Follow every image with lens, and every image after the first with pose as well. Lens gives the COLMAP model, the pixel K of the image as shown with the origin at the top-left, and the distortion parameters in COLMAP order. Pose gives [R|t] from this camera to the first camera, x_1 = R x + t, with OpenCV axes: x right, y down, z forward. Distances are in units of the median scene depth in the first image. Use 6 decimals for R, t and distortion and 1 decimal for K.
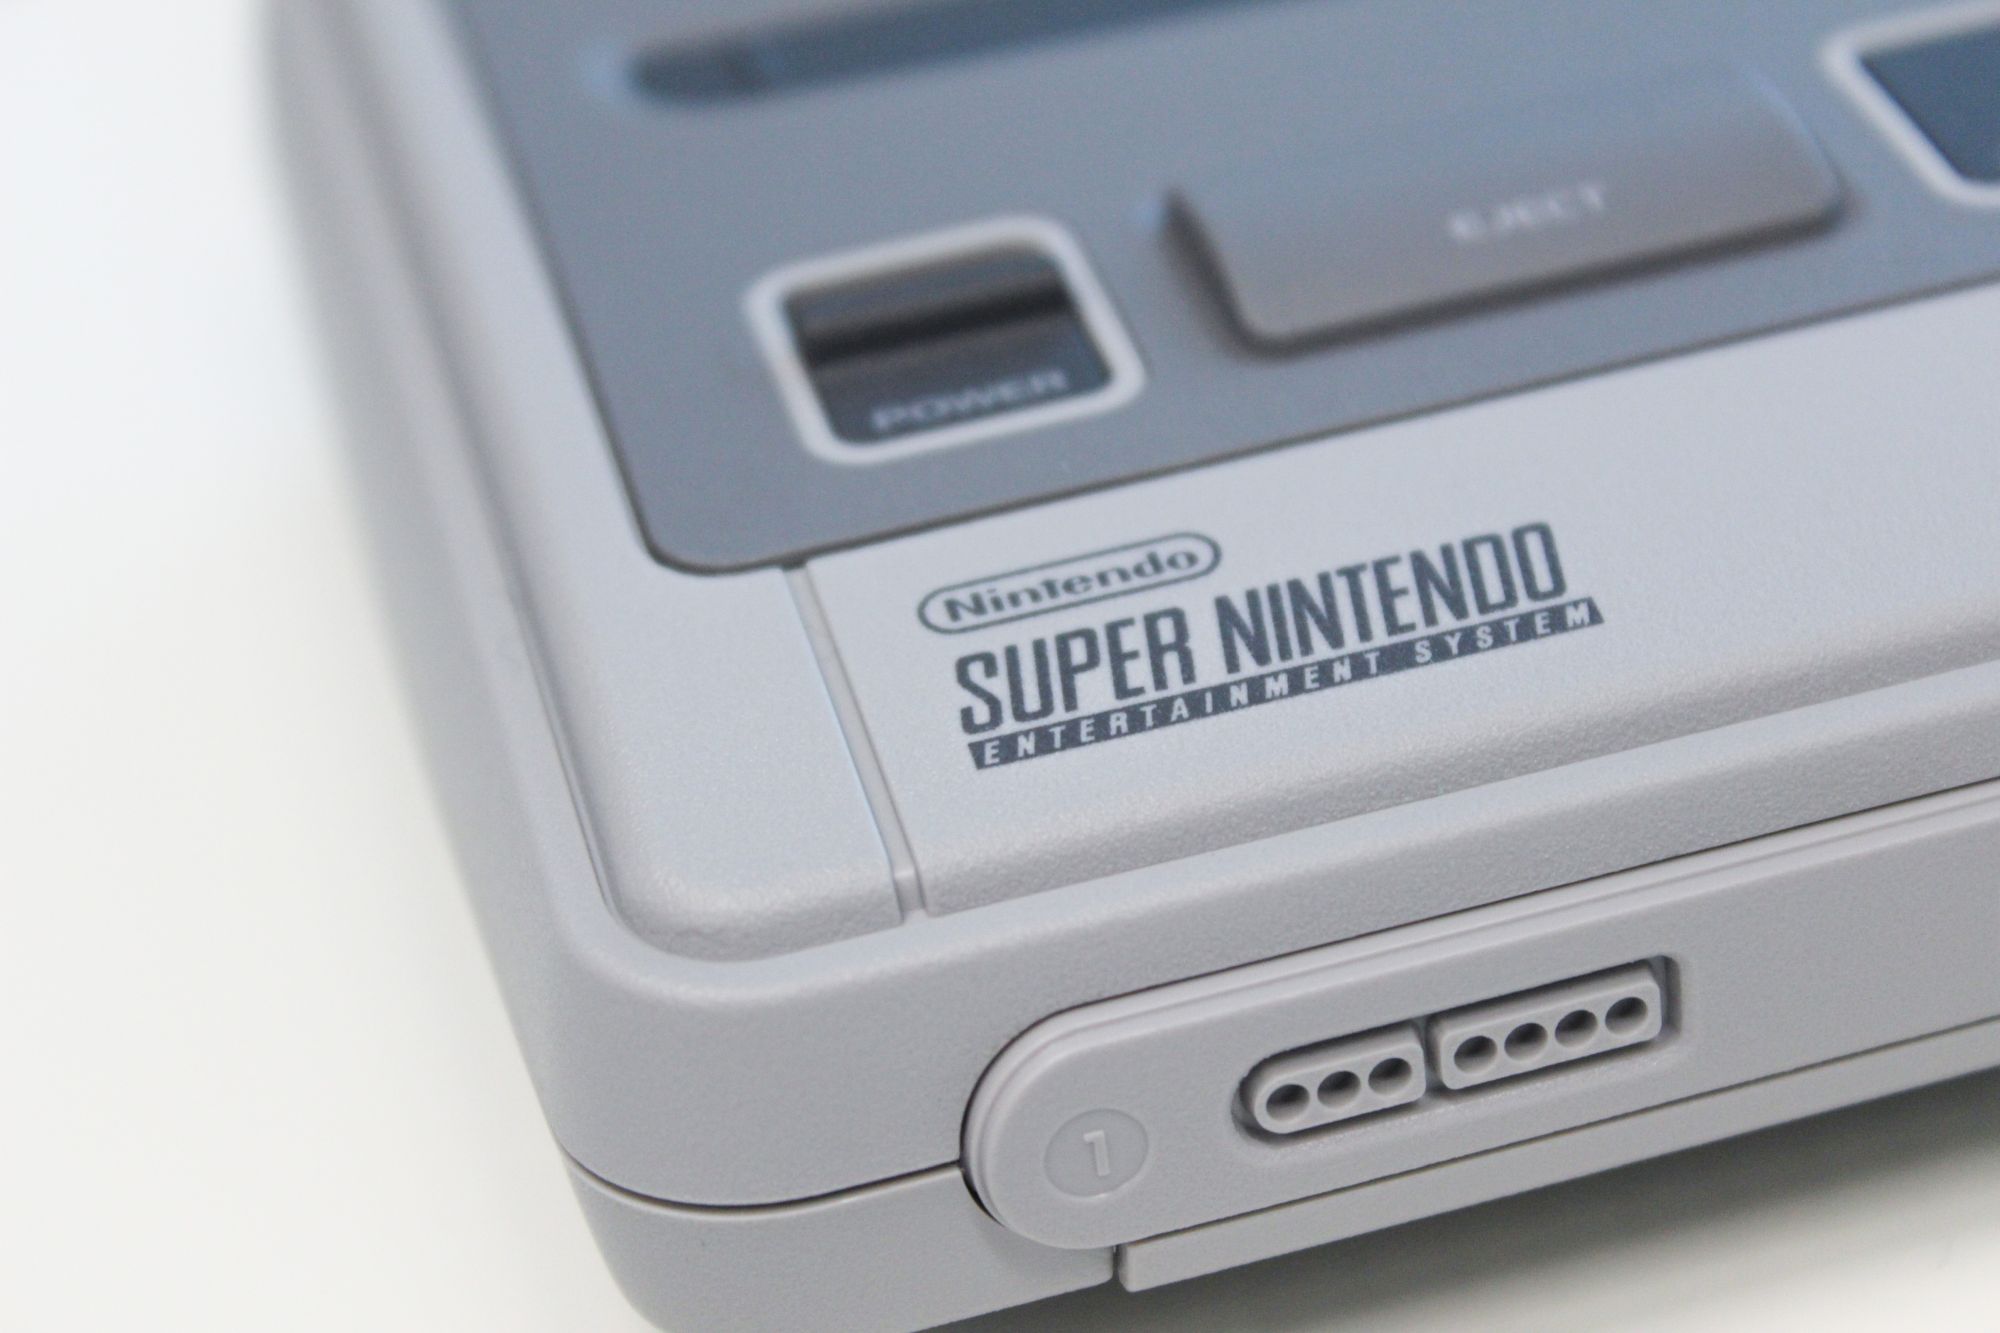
lens RADIAL K [[4872.3, 0, 1000.0], [0, 4872.3, 666.5], [0, 0, 1]] dist [-0.057380, -0.079261]
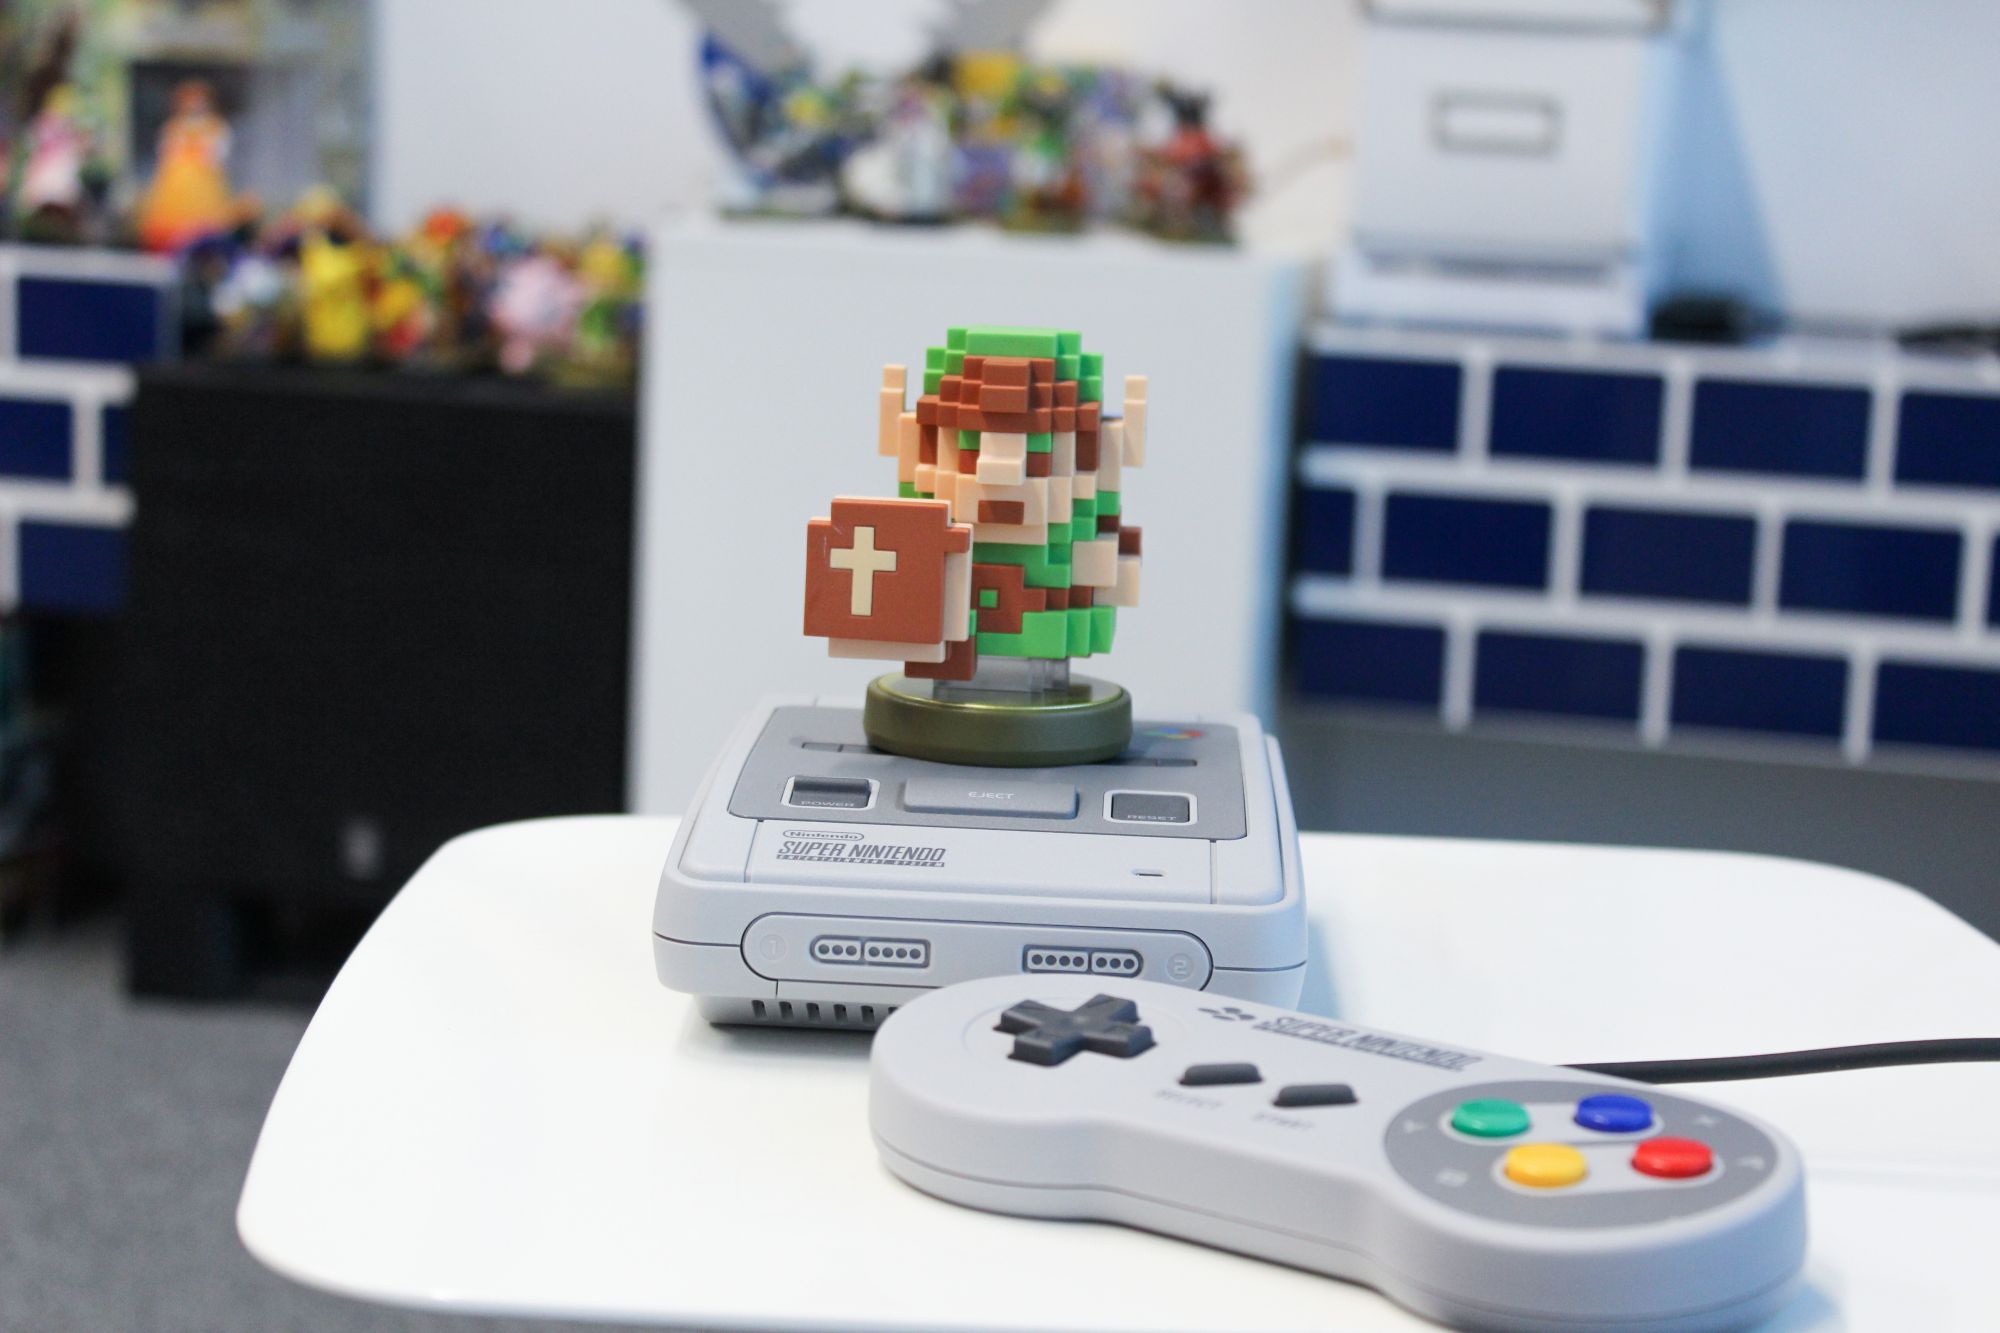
lens RADIAL K [[3856.1, 0, 1000.0], [0, 3856.1, 666.5], [0, 0, 1]] dist [0.011273, -0.040359]
pose [[0.948525, 0.209356, -0.237635, 0.854458], [-0.275529, 0.915471, -0.293251, 0.725668], [0.156154, 0.343631, 0.926031, -1.868812]]
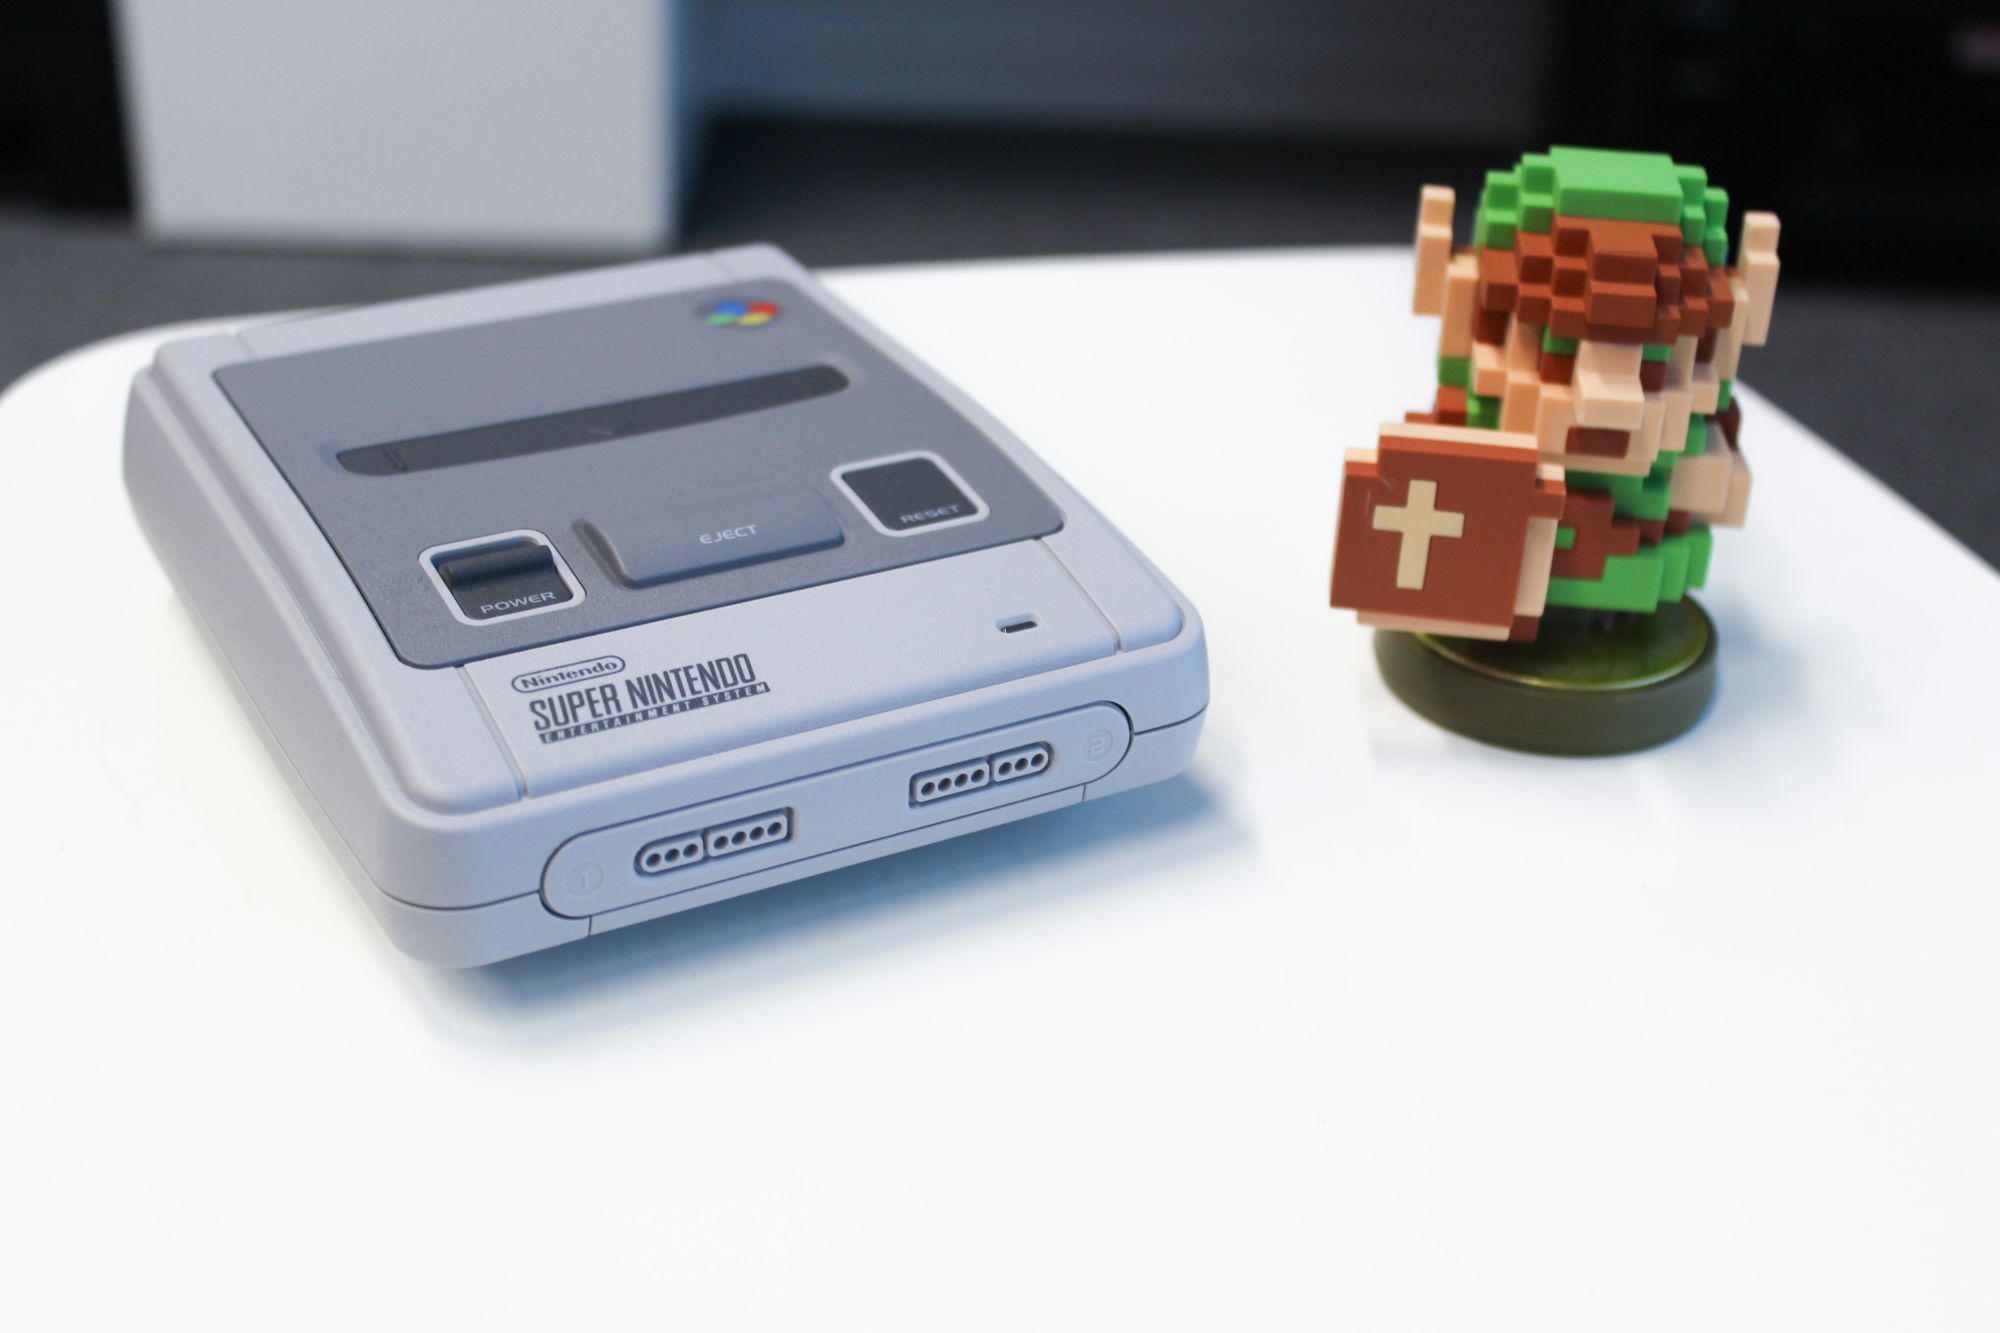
lens RADIAL K [[2670.0, 0, 1000.0], [0, 2670.0, 666.5], [0, 0, 1]] dist [0.032861, 0.014484]
pose [[0.954093, 0.012970, 0.299231, -0.199783], [-0.008568, 0.999835, -0.016021, 0.000061], [-0.299389, 0.012721, 0.954046, -0.462132]]
